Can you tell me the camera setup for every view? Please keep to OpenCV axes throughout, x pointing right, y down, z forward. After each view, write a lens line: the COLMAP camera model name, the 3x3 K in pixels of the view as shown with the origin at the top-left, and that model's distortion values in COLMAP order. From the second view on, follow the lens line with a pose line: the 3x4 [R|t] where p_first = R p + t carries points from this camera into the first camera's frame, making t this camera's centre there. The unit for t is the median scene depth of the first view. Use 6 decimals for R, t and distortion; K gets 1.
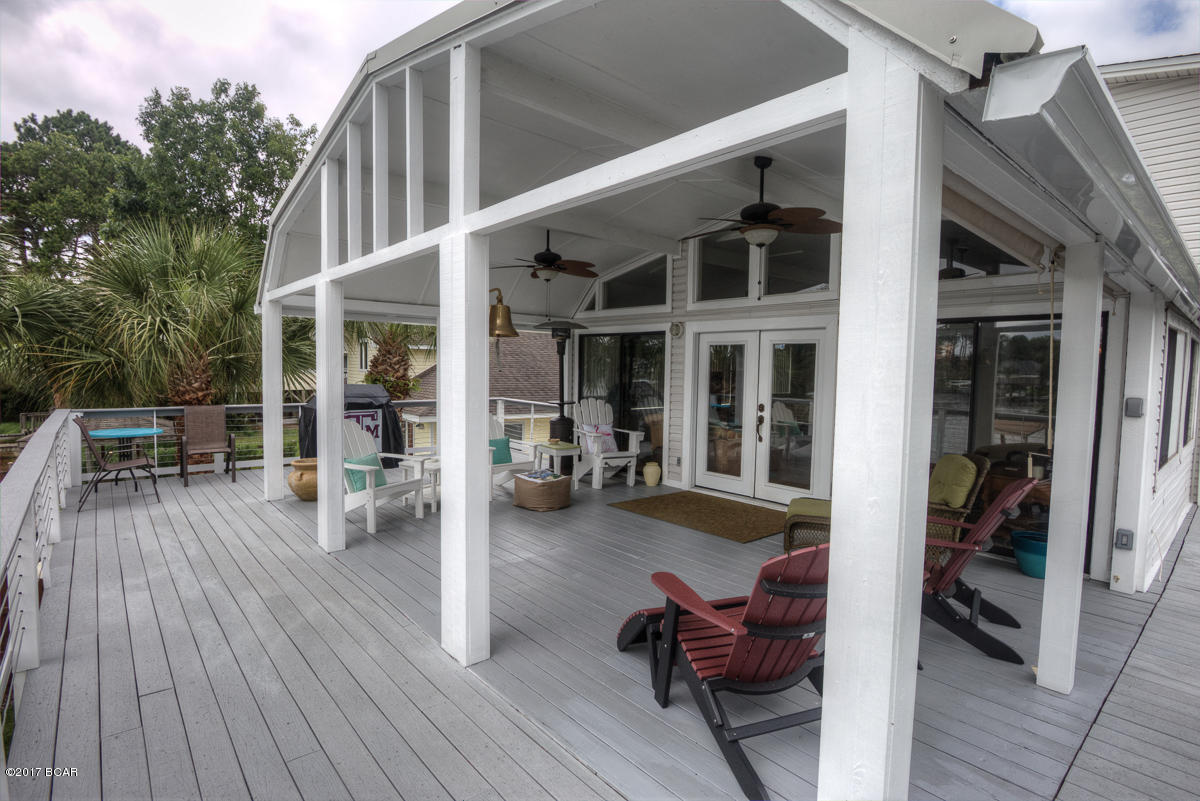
lens RADIAL K [[584.5, 0, 600.2], [0, 584.5, 402.9], [0, 0, 1]] dist [-0.021762, 0.000181]
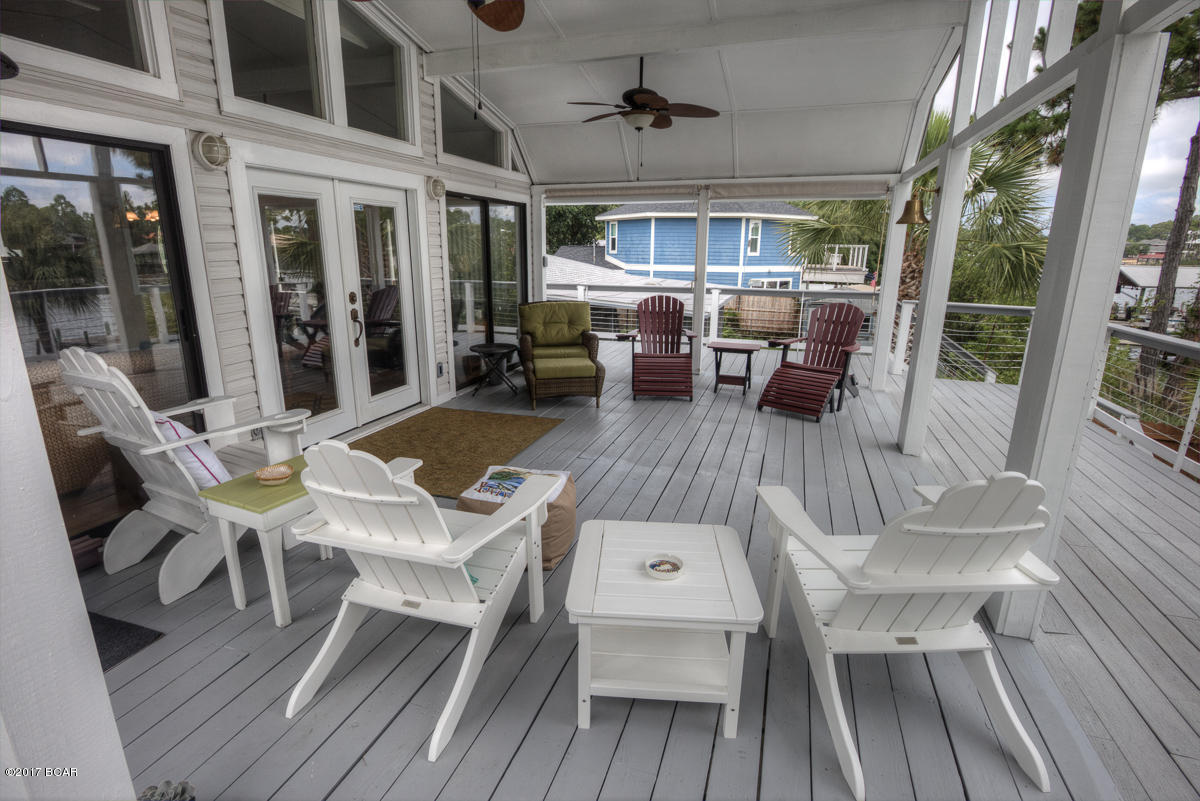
lens RADIAL K [[584.5, 0, 599.1], [0, 584.5, 401.9], [0, 0, 1]] dist [-0.021762, 0.000181]
pose [[-0.505656, -0.243546, 0.827646, -0.473594], [0.035599, 0.952620, 0.302071, -0.071577], [-0.862000, 0.182208, -0.473028, 1.091878]]
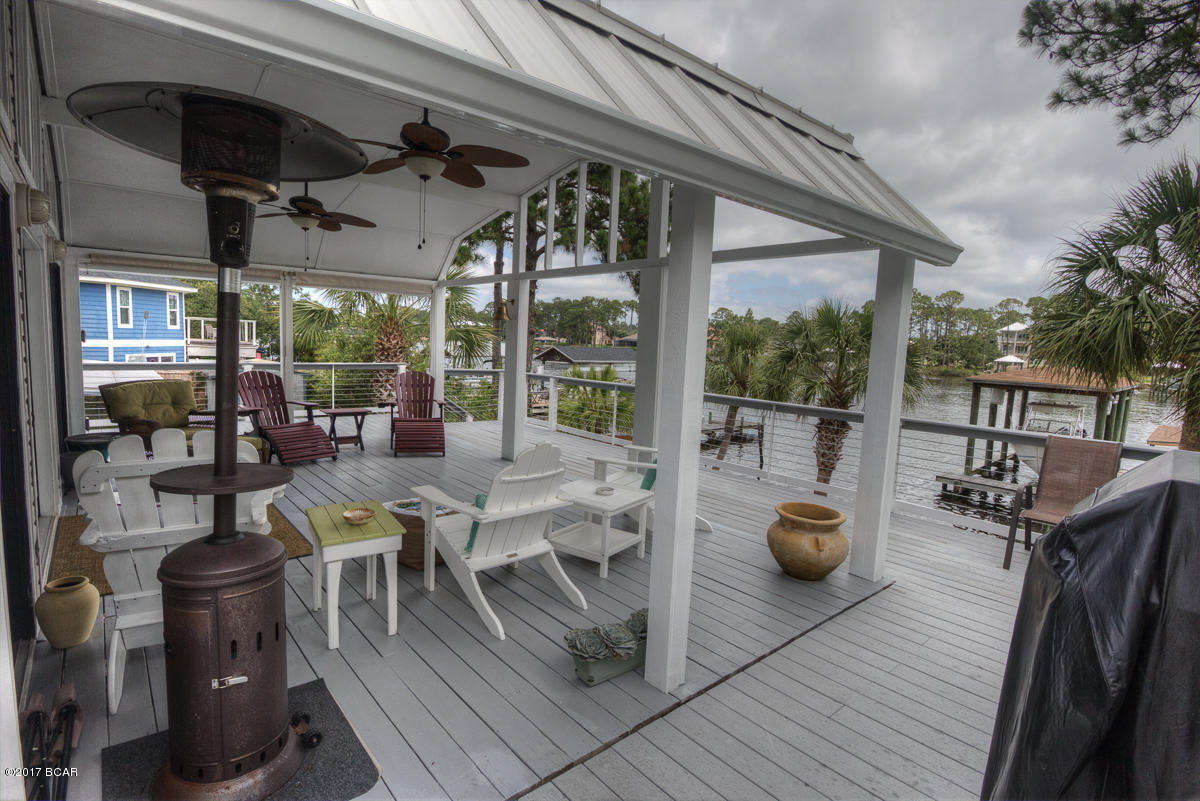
lens RADIAL K [[584.5, 0, 597.4], [0, 584.5, 401.3], [0, 0, 1]] dist [-0.021762, 0.000181]
pose [[-0.998041, -0.062512, -0.002332, -0.207273], [-0.062025, 0.984049, 0.166732, -0.100913], [-0.008128, 0.166550, -0.986000, 1.616685]]
